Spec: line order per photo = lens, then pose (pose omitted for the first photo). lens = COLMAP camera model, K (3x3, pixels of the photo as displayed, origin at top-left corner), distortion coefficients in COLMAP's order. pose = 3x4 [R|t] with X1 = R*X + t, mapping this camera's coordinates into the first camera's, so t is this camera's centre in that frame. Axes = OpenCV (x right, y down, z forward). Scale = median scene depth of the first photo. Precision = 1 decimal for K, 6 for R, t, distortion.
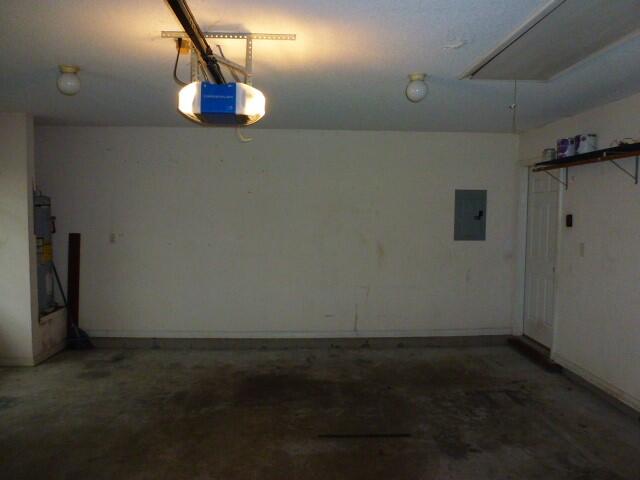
lens RADIAL K [[457.0, 0, 320.0], [0, 457.0, 240.0], [0, 0, 1]] dist [-0.058570, 0.000297]
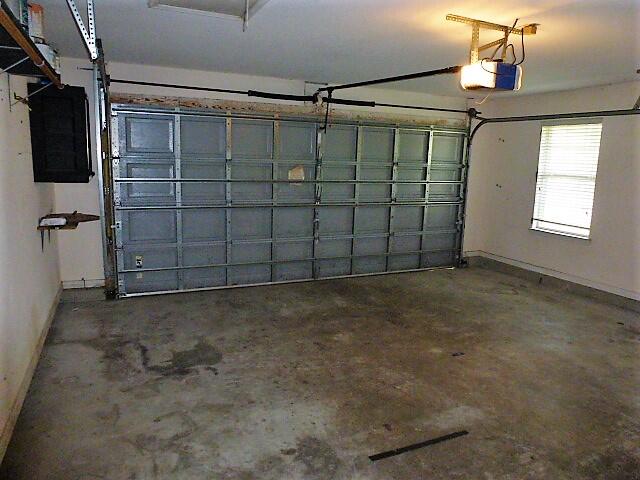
lens RADIAL K [[457.0, 0, 320.0], [0, 457.0, 240.0], [0, 0, 1]] dist [-0.058570, 0.000297]
pose [[-0.928559, 0.042455, -0.368749, 0.570180], [-0.044819, 0.973345, 0.224923, -0.093372], [0.368470, 0.225381, -0.901905, 1.650073]]
